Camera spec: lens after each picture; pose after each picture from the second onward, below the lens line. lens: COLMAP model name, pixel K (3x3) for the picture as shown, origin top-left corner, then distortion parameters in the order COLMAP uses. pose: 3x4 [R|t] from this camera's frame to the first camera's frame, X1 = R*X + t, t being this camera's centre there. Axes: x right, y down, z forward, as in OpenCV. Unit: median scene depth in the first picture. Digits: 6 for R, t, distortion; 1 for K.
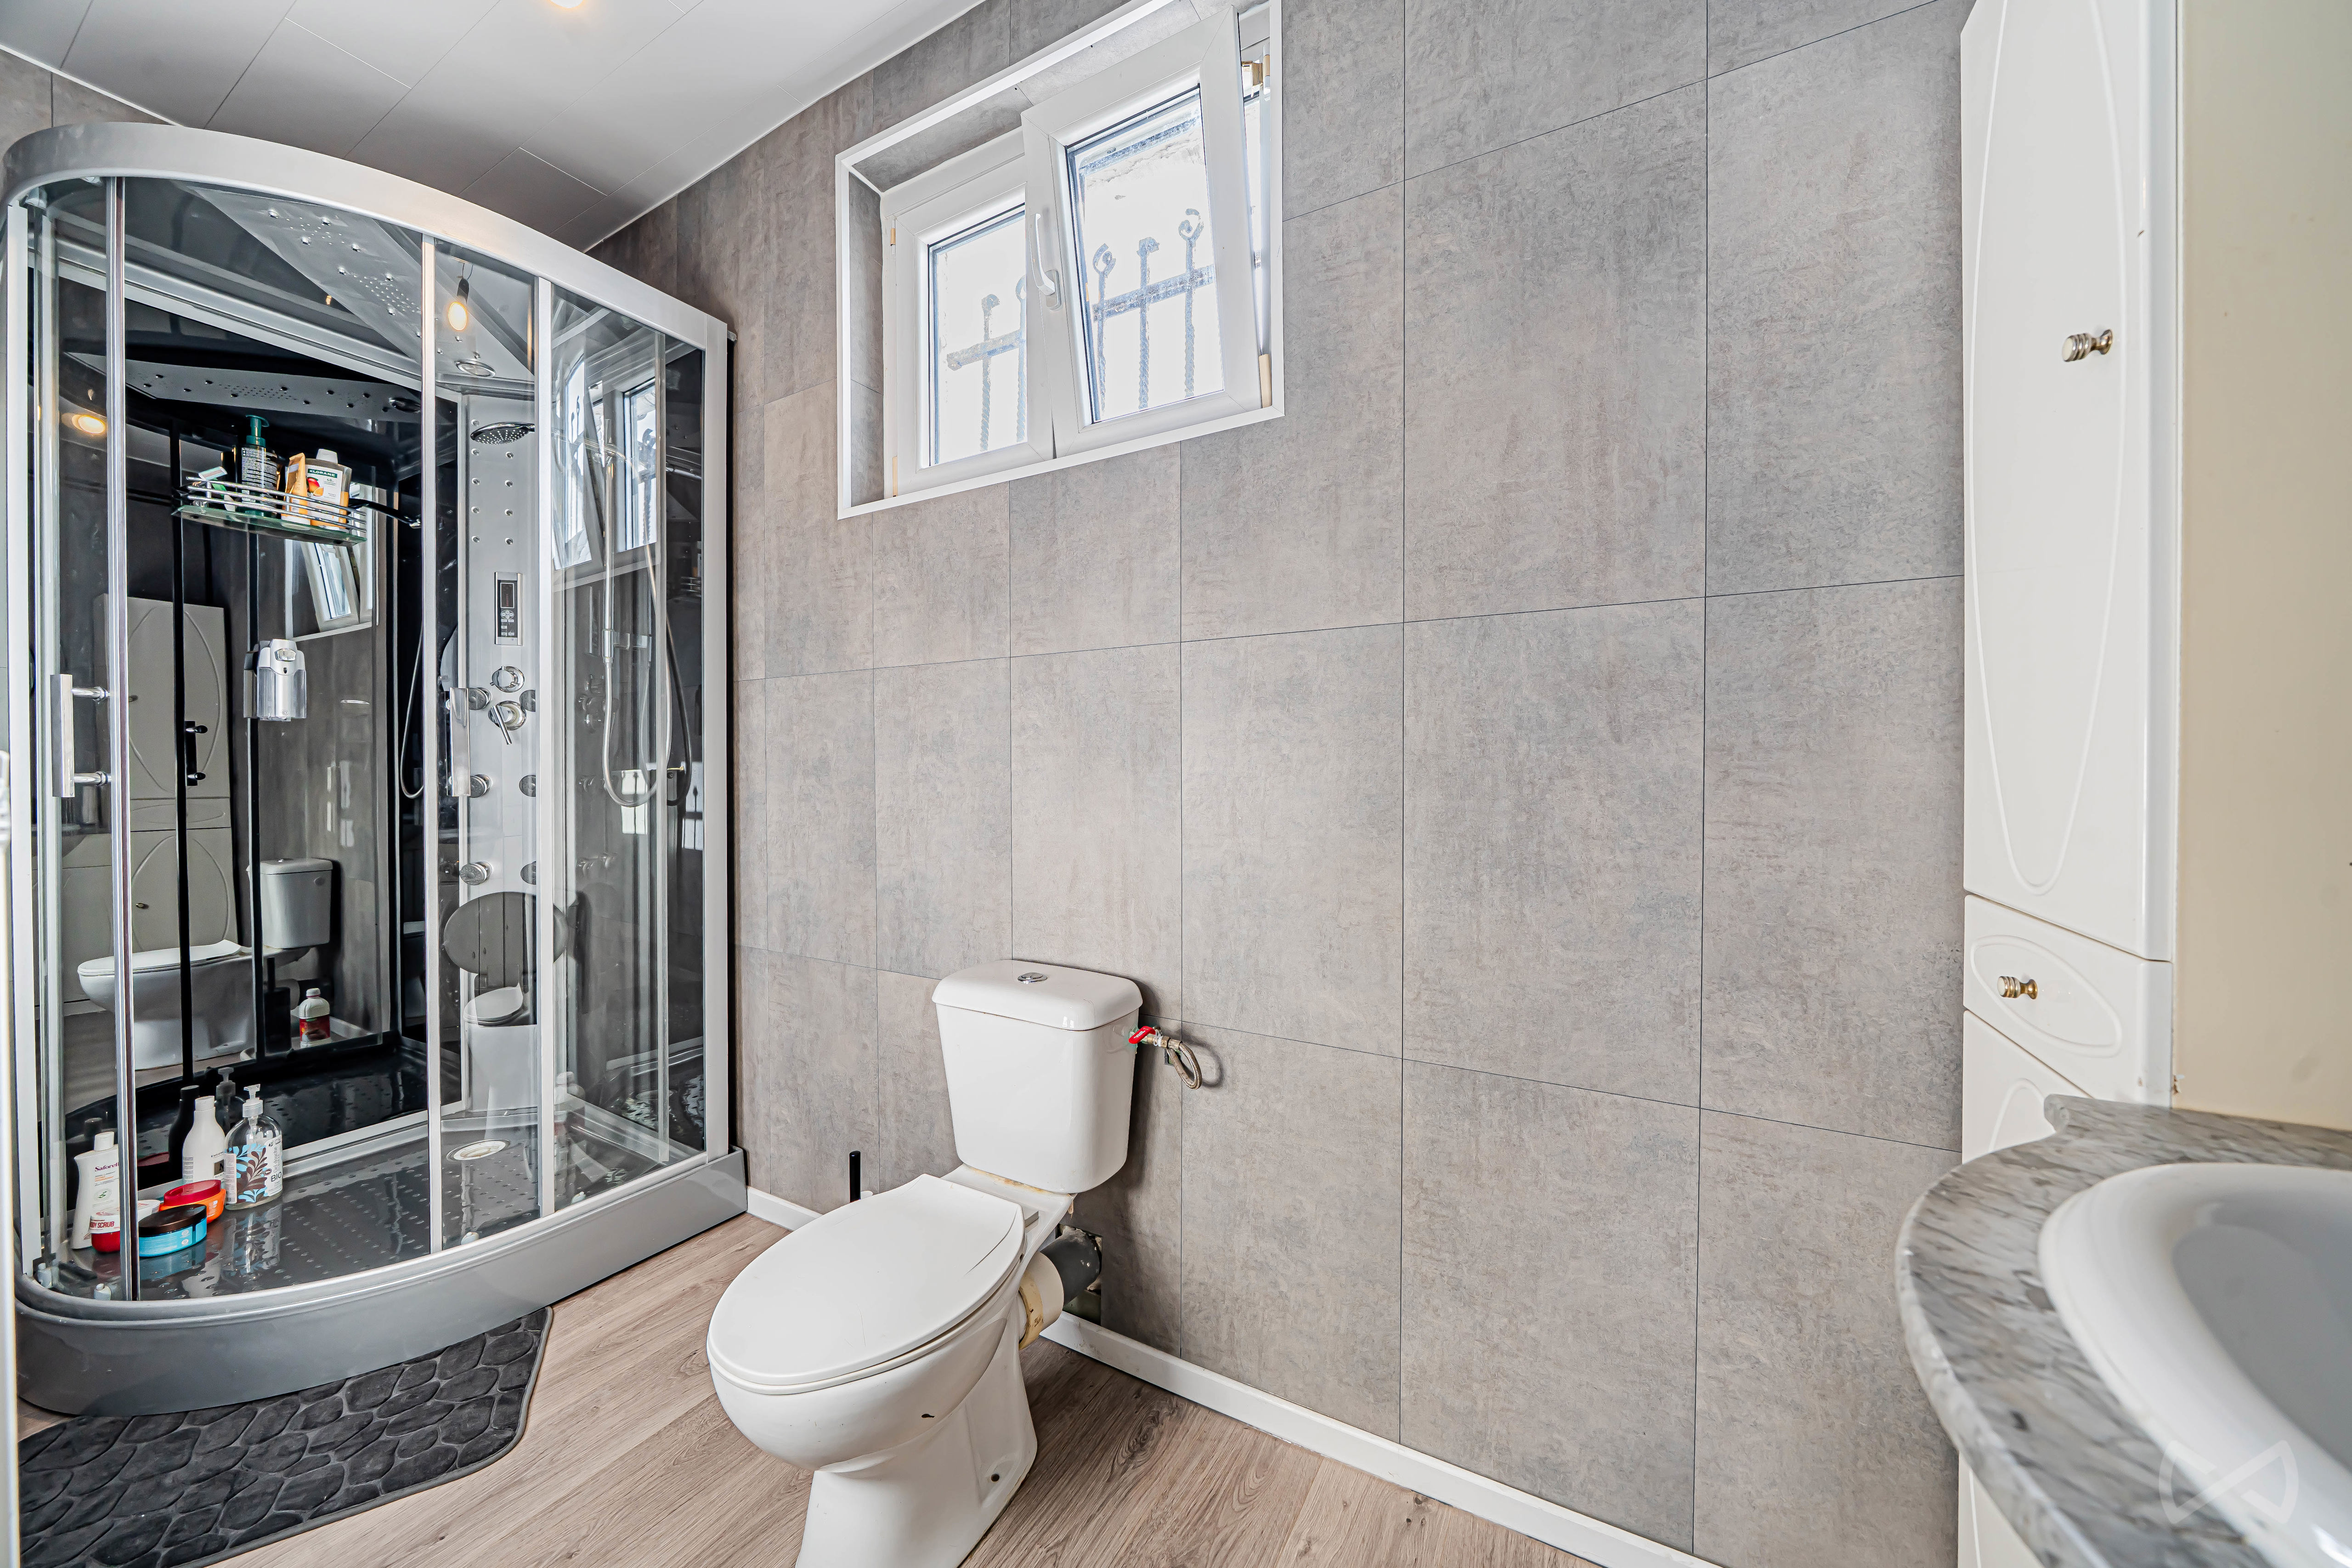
lens RADIAL K [[813.2, 0, 1176.2], [0, 813.2, 782.4], [0, 0, 1]] dist [-0.006429, 0.000416]
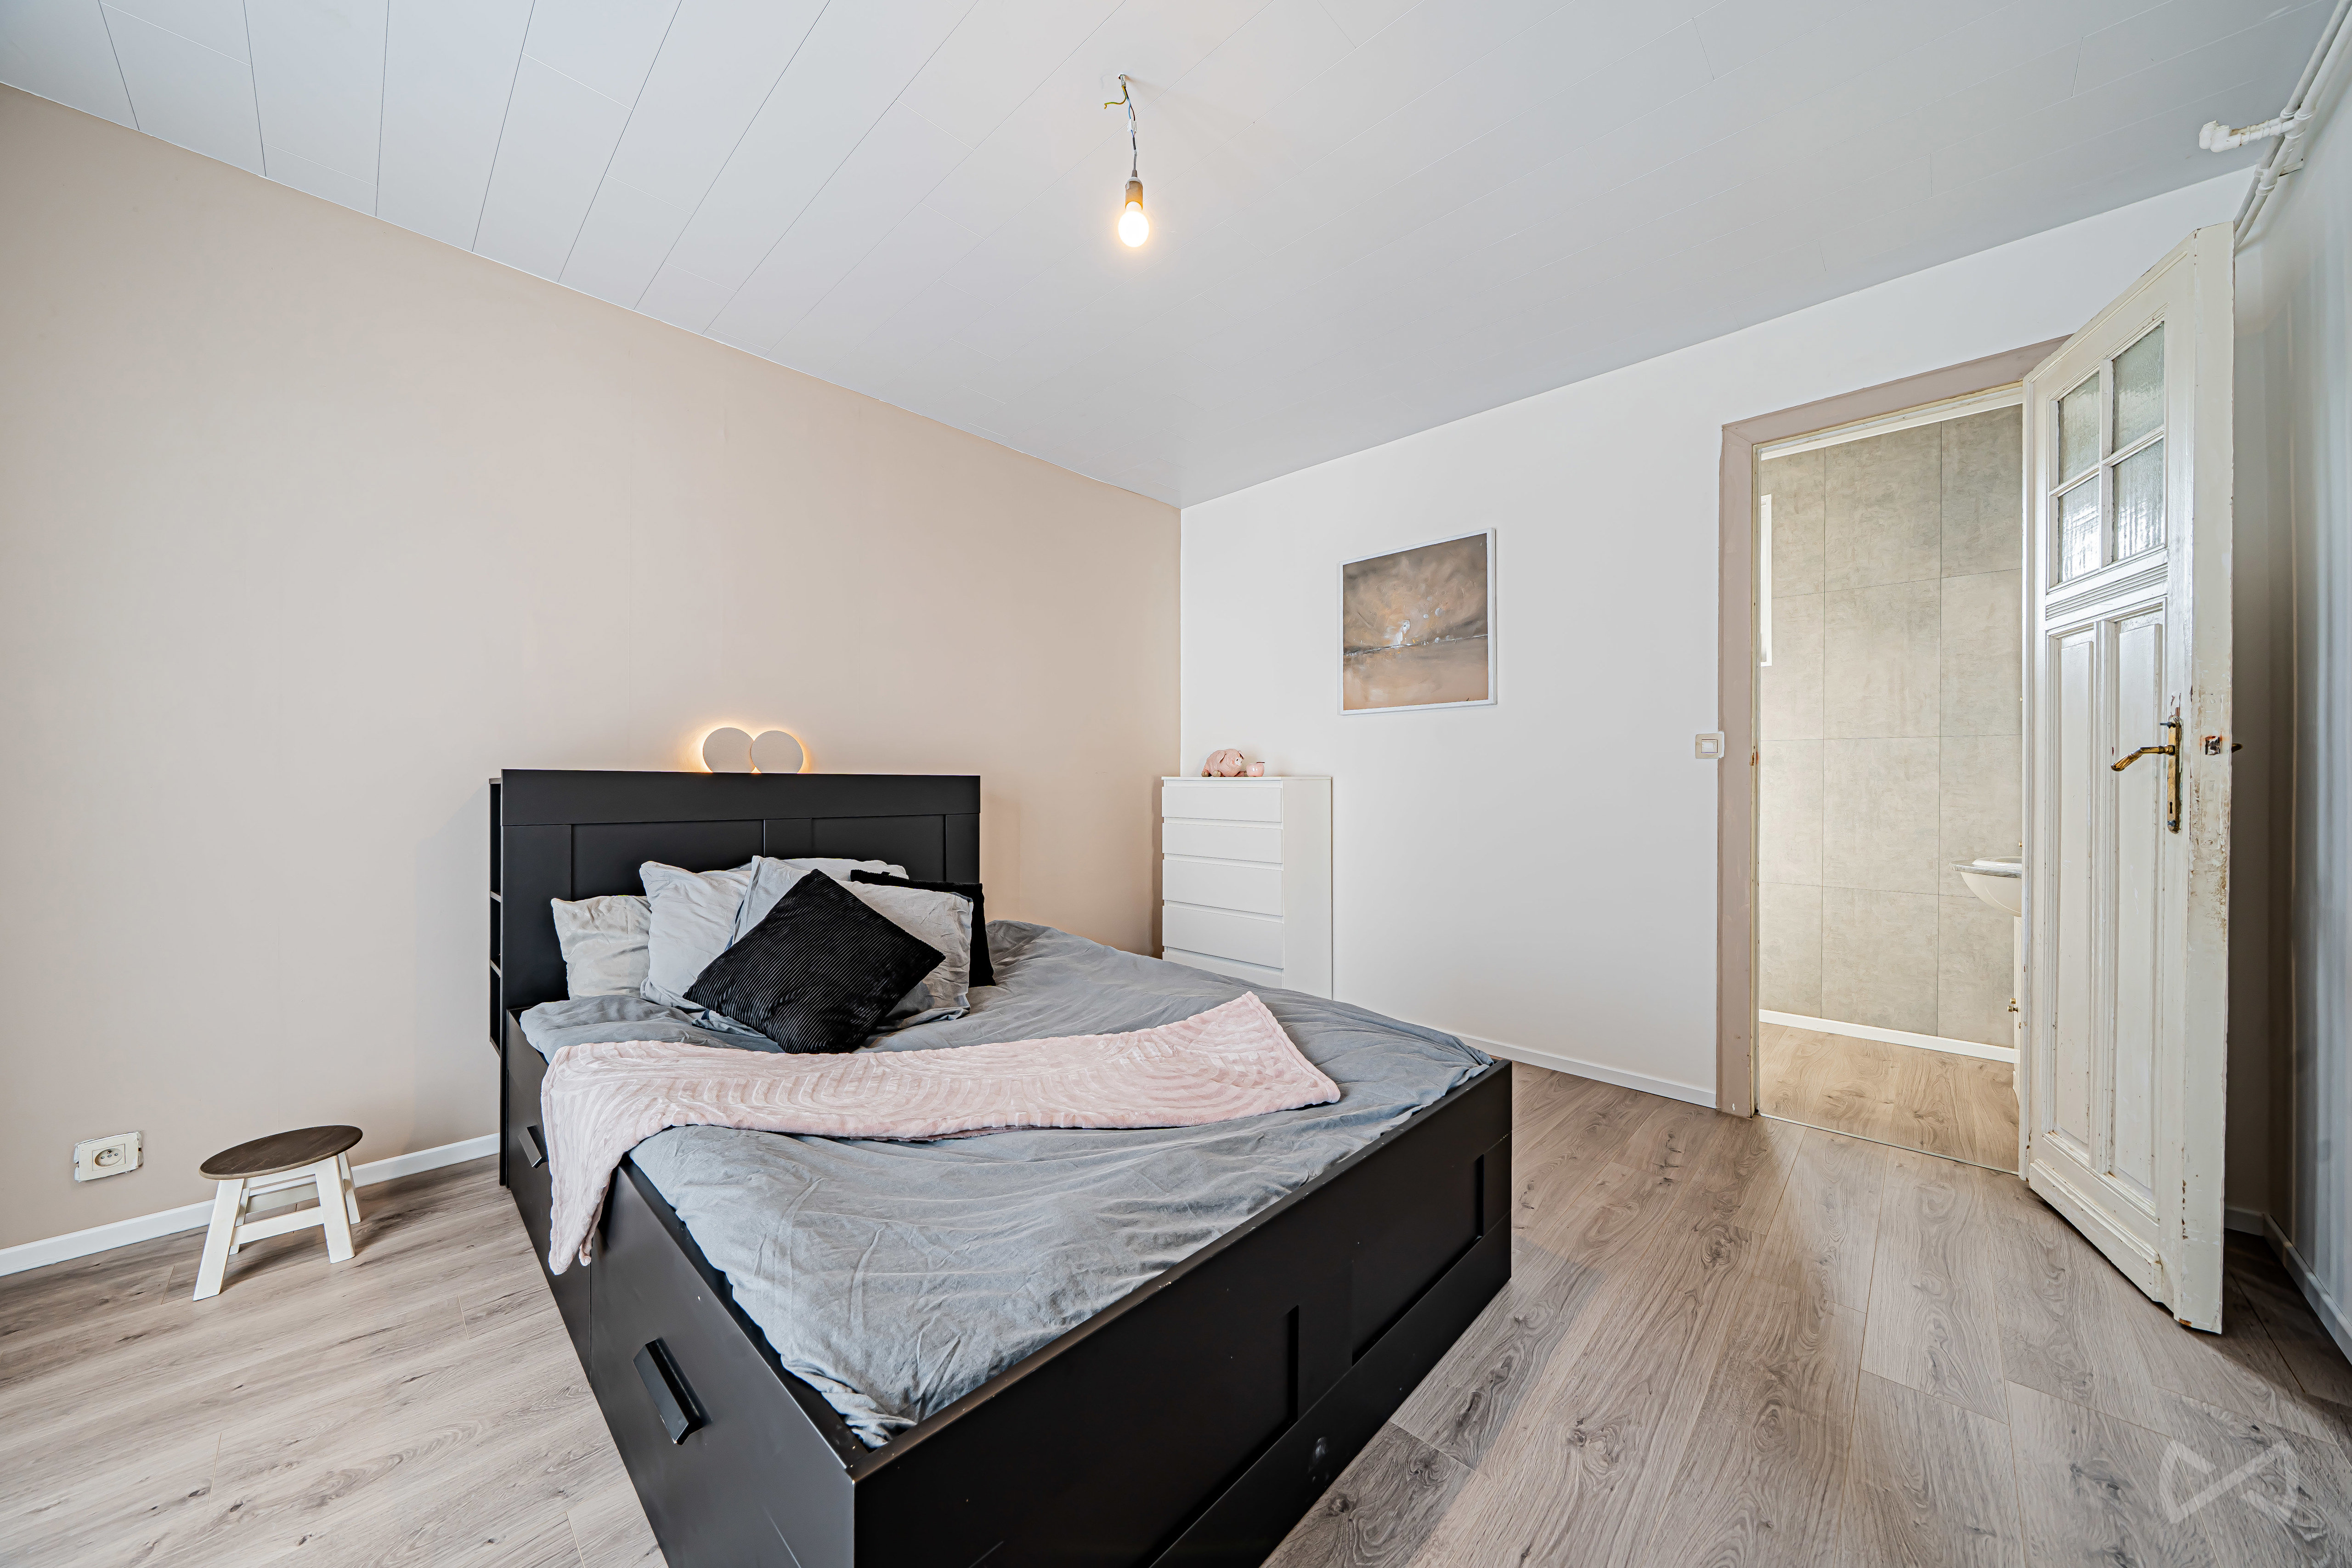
lens RADIAL K [[813.2, 0, 1173.3], [0, 813.2, 782.2], [0, 0, 1]] dist [-0.006429, 0.000416]
pose [[0.966713, 0.002928, -0.255846, -1.407388], [-0.004644, 0.999971, -0.006103, -0.010209], [0.255821, 0.007088, 0.966698, -2.759381]]
